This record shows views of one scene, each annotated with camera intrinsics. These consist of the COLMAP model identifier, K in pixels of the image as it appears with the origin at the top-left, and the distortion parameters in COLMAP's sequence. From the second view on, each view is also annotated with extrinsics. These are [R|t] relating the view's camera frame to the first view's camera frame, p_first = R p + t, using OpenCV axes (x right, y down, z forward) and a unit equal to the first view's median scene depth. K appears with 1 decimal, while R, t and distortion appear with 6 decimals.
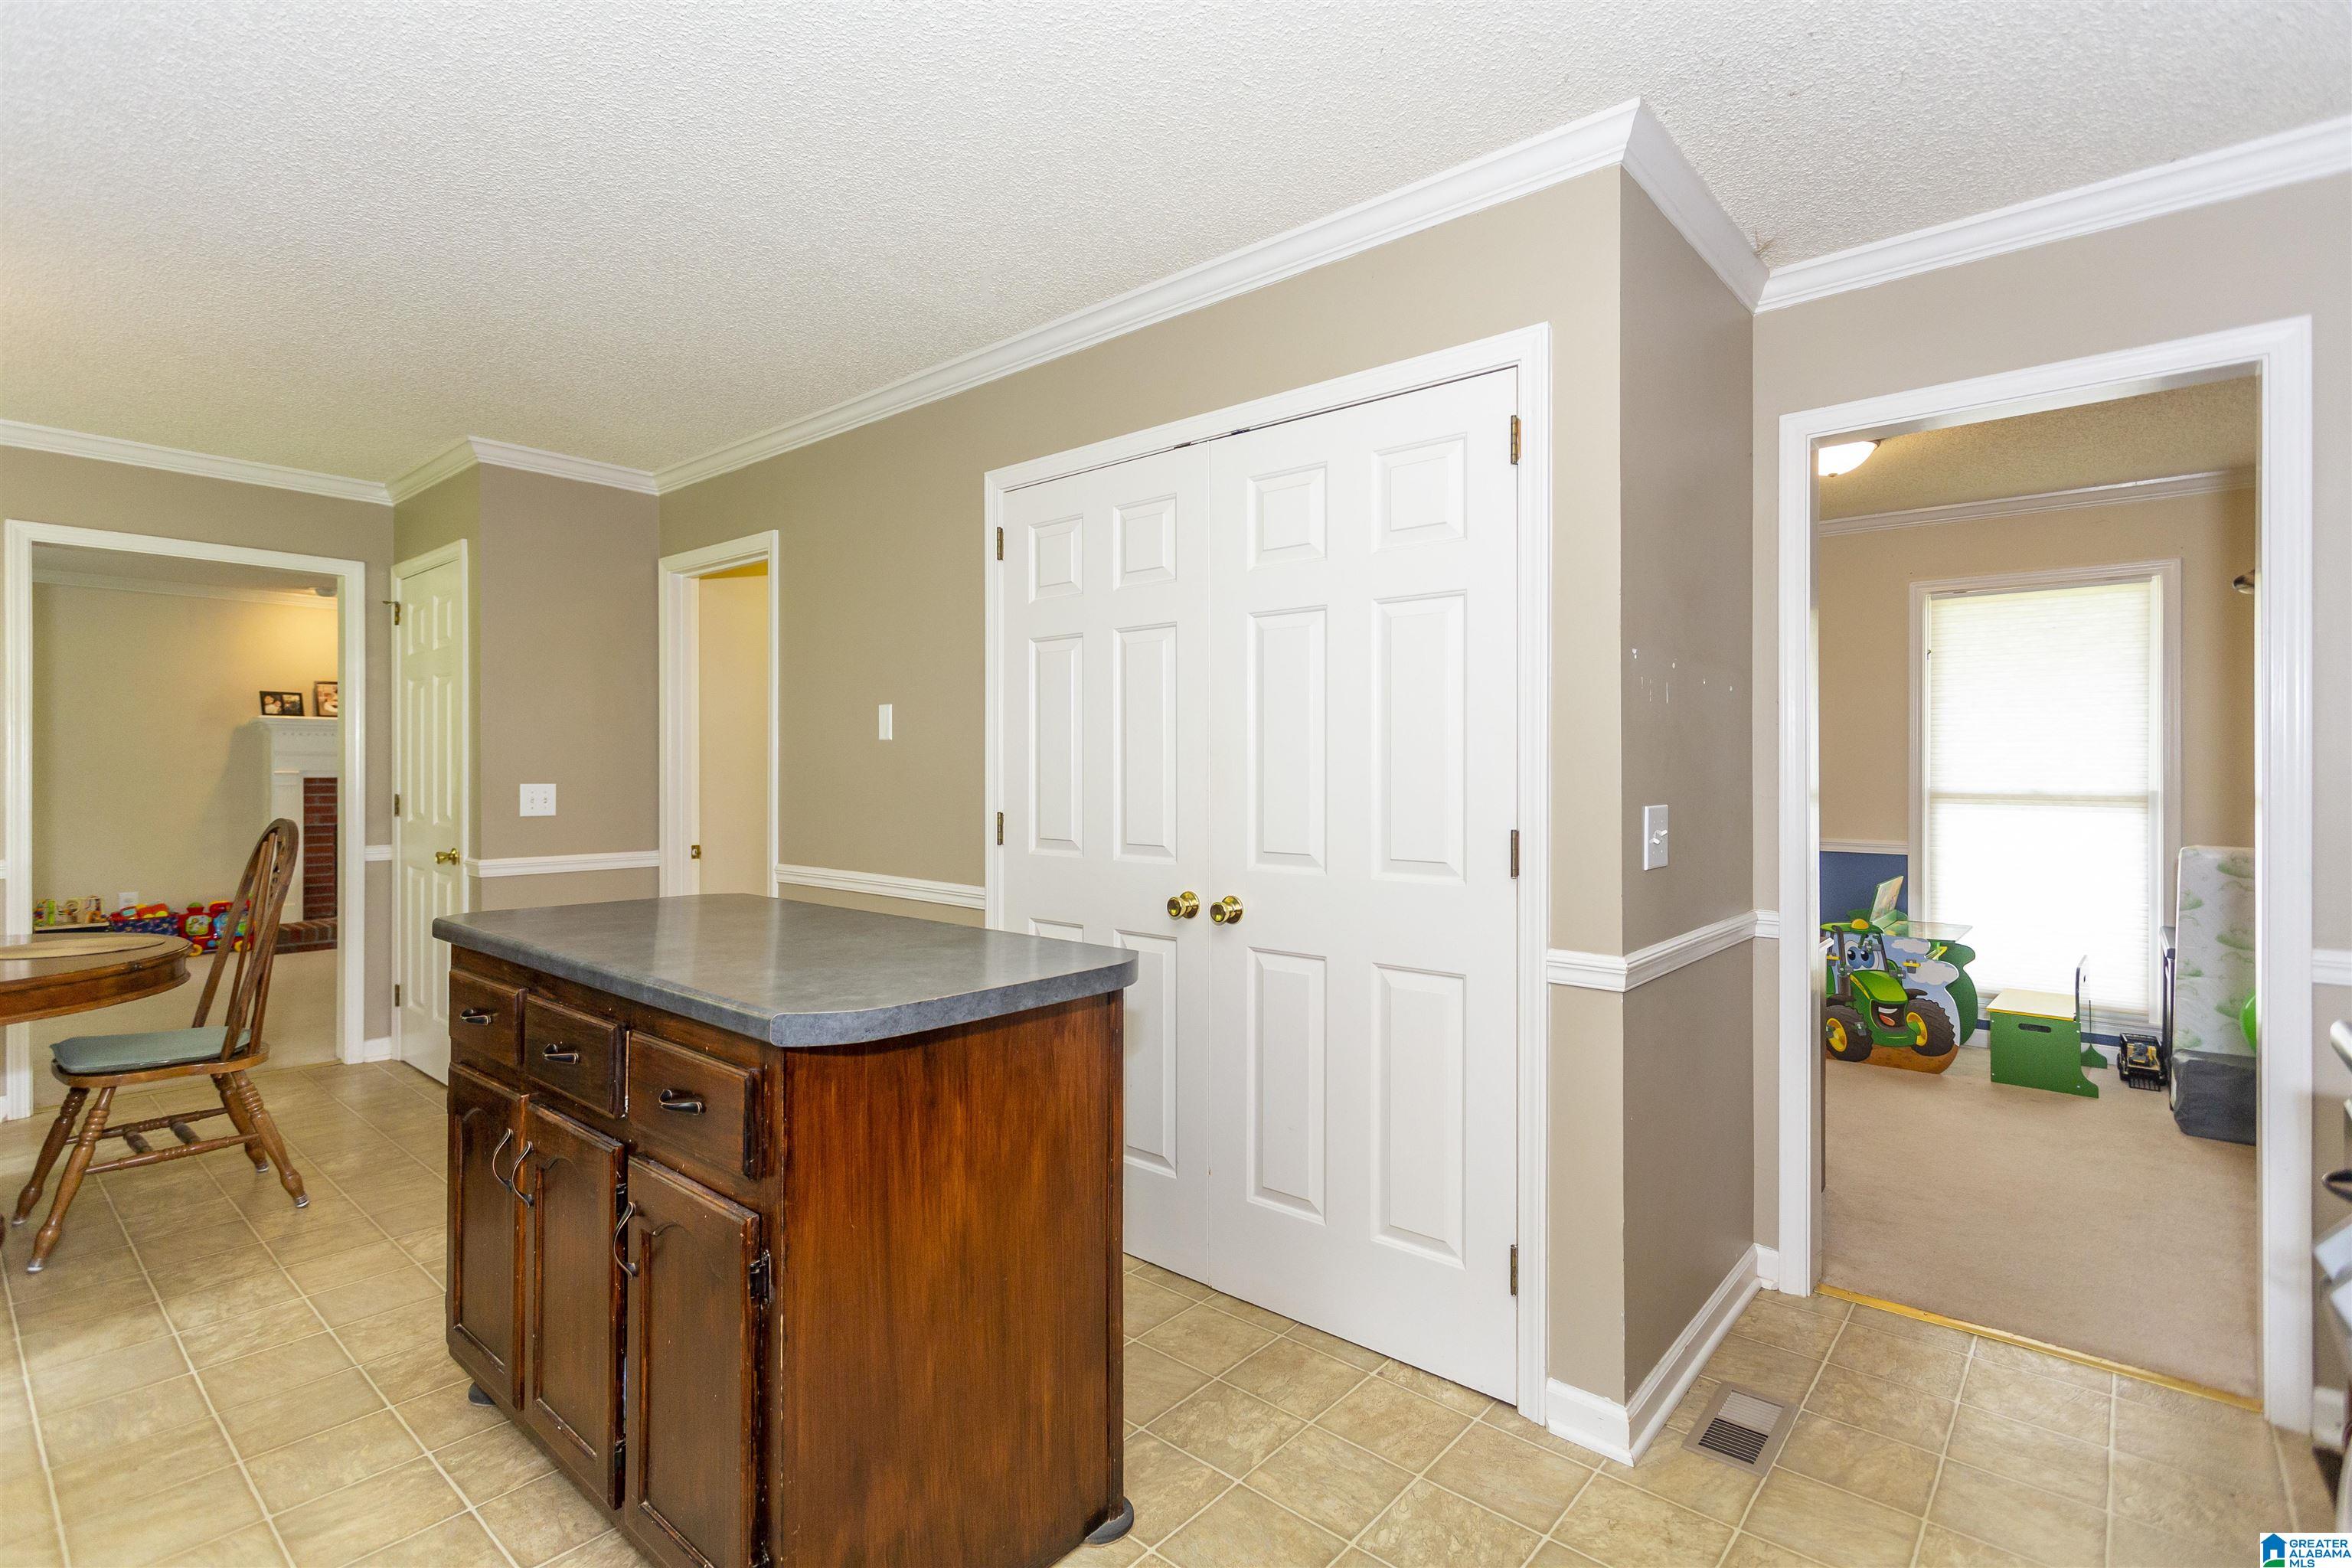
lens RADIAL K [[1145.7, 0, 1162.4], [0, 1145.7, 772.2], [0, 0, 1]] dist [0.013122, -0.000900]
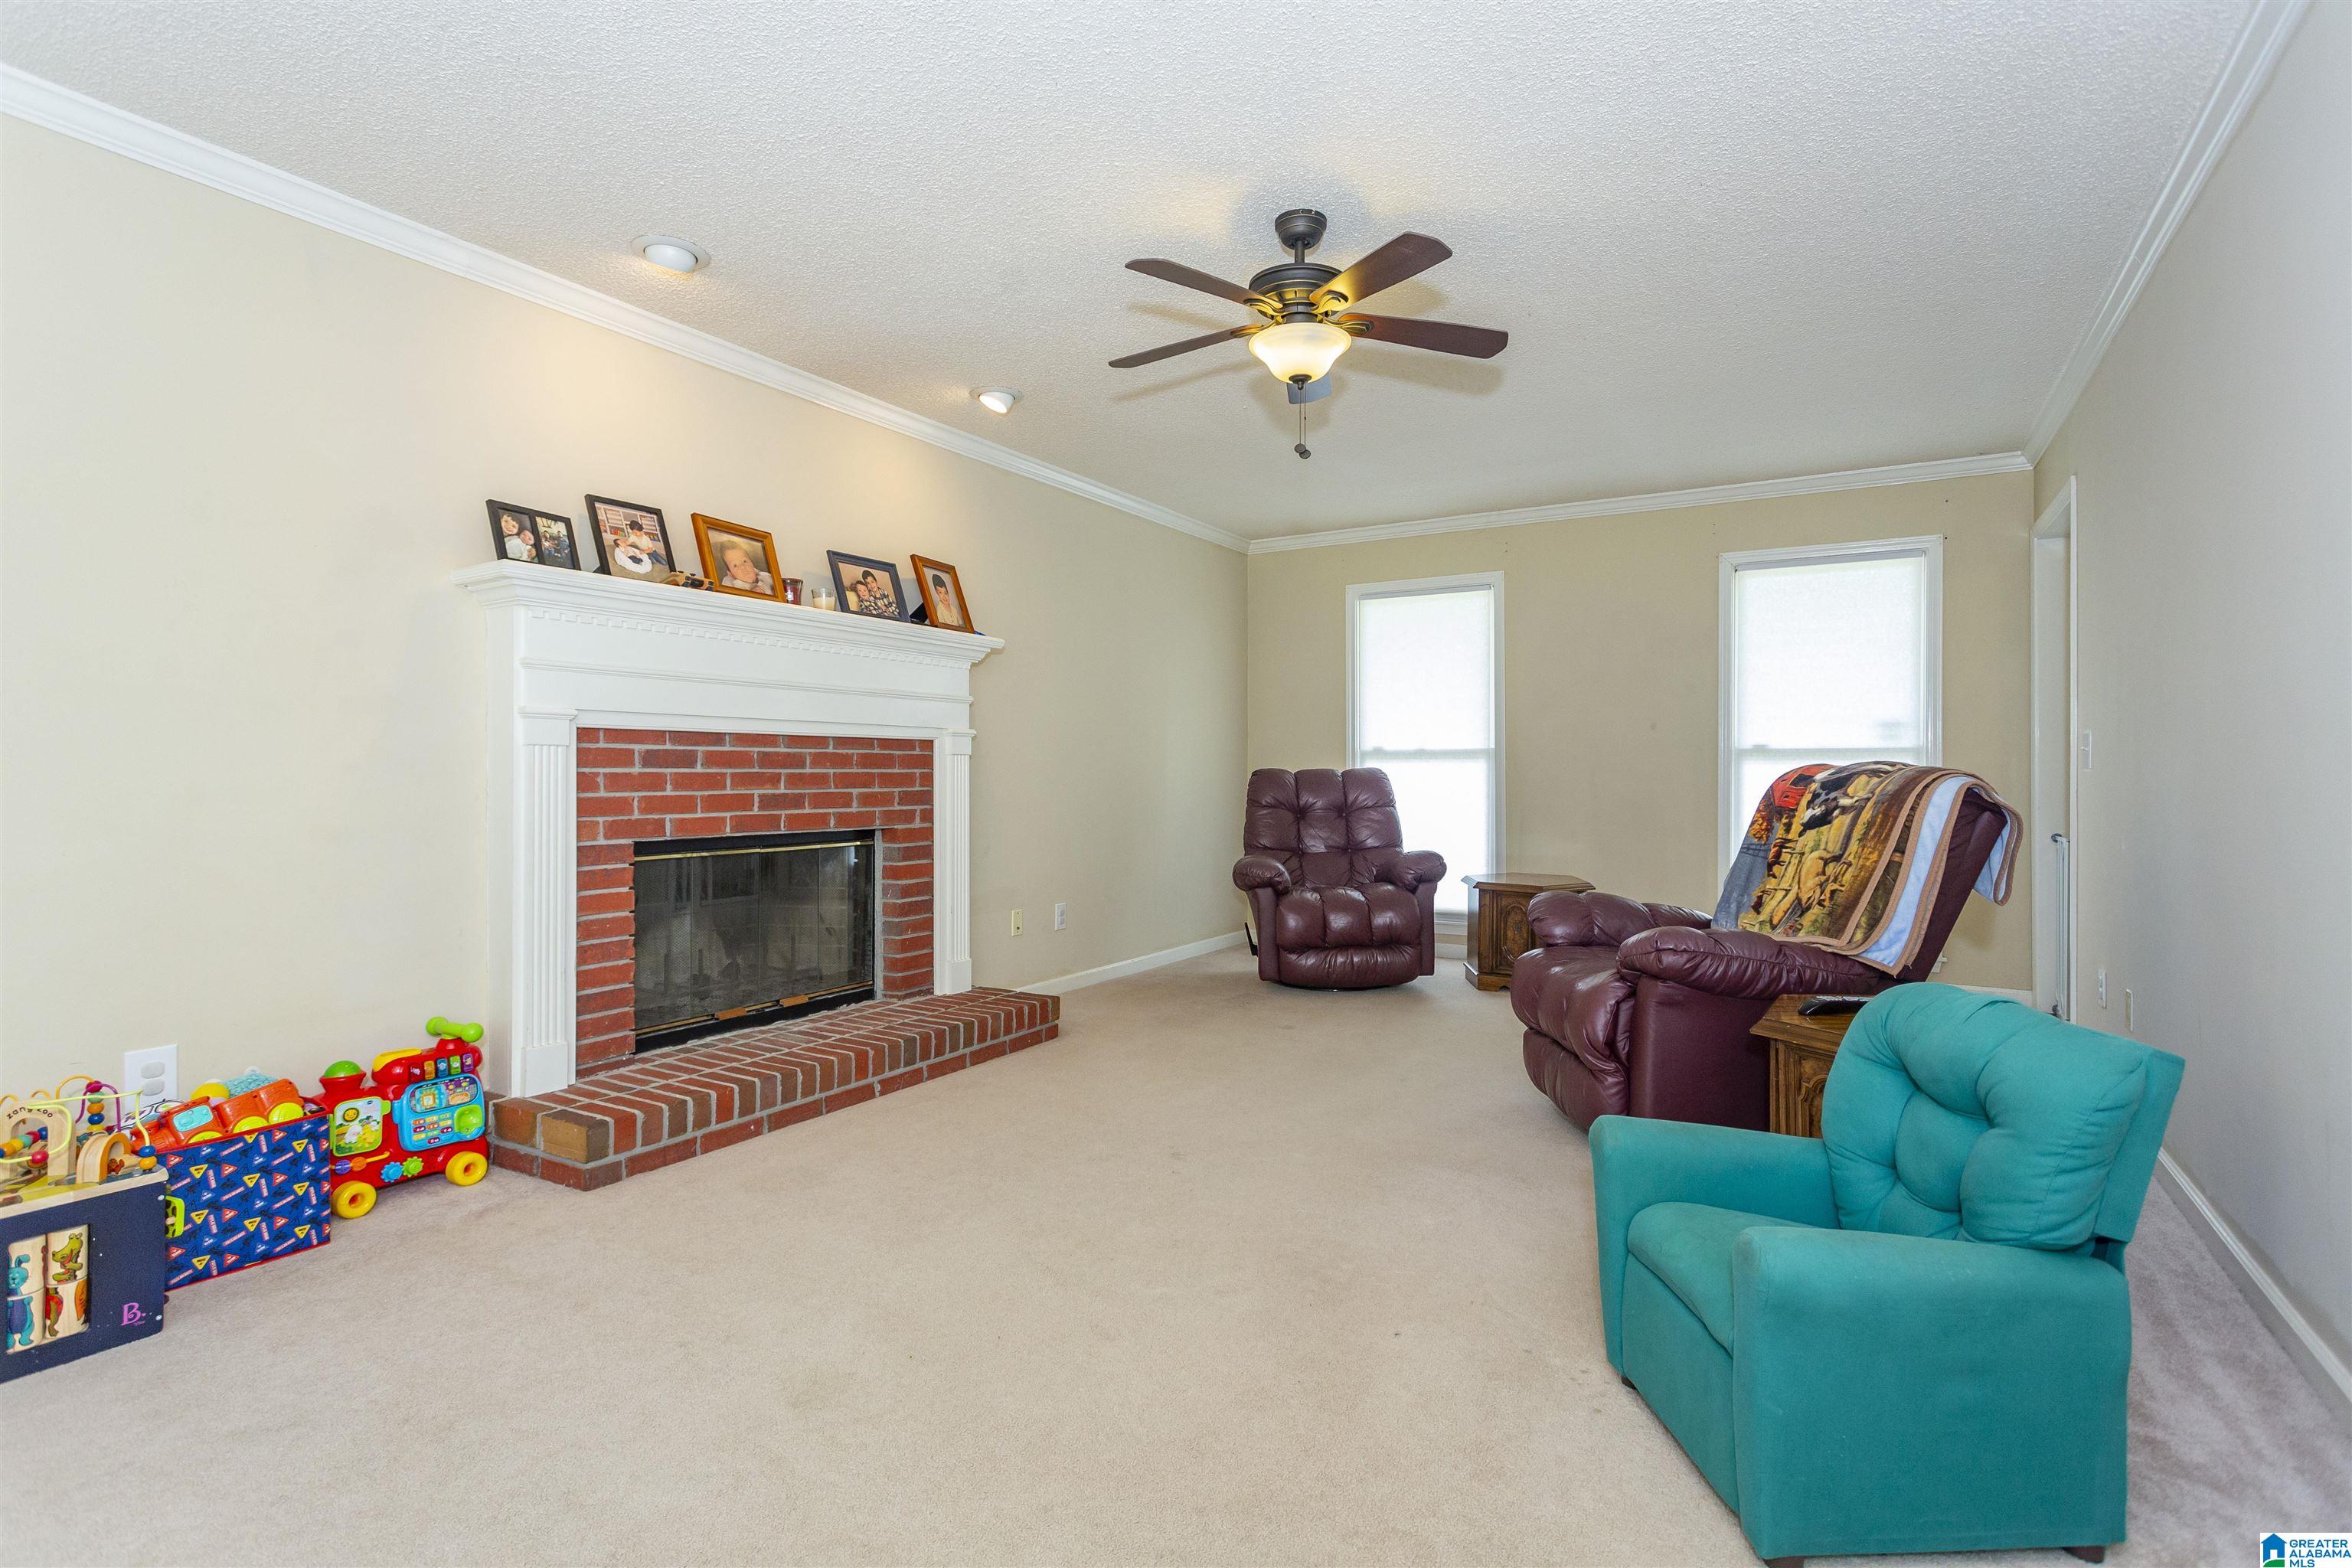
lens RADIAL K [[1145.7, 0, 1201.0], [0, 1145.7, 773.8], [0, 0, 1]] dist [0.013122, -0.000900]
pose [[0.981152, -0.005288, 0.193164, -0.616362], [0.006138, 0.999974, -0.003805, 0.024506], [-0.193138, 0.004919, 0.981159, 0.569431]]
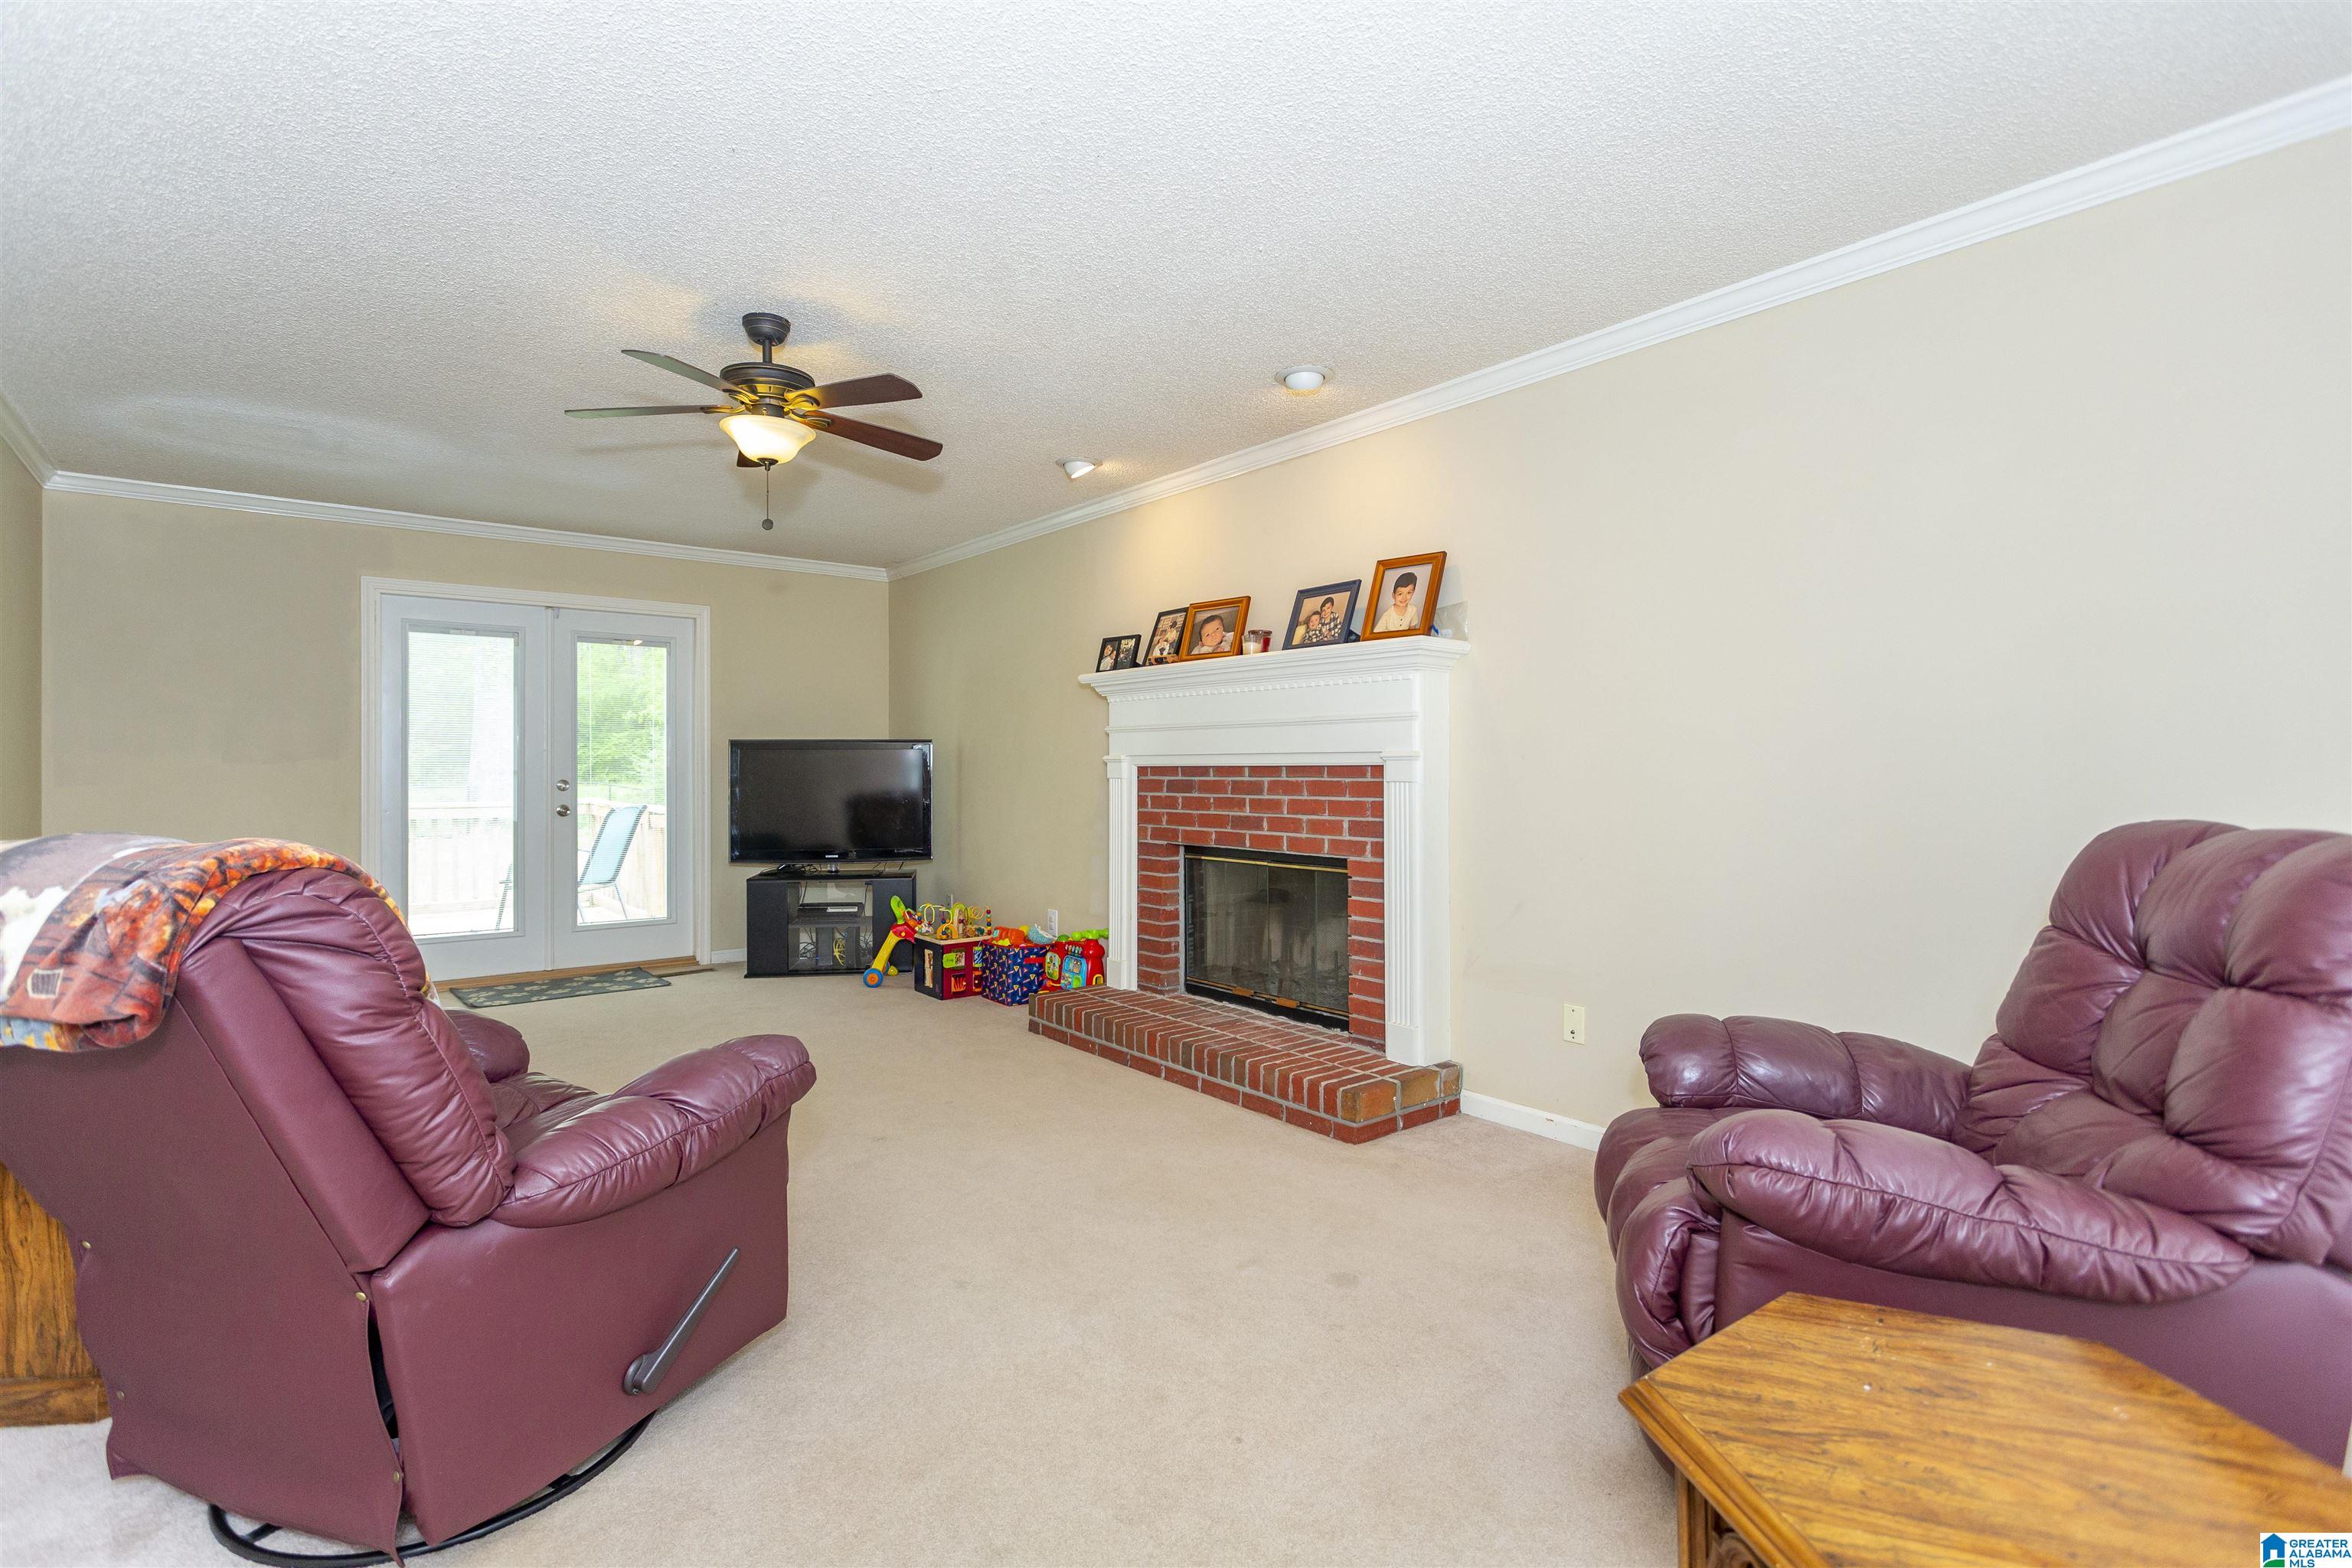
lens RADIAL K [[1145.7, 0, 1190.8], [0, 1145.7, 778.1], [0, 0, 1]] dist [0.013122, -0.000900]
pose [[-0.179342, -0.004902, -0.983775, -0.126651], [-0.012808, 0.999914, -0.002648, 0.012878], [0.983703, 0.012126, -0.179389, 1.160595]]
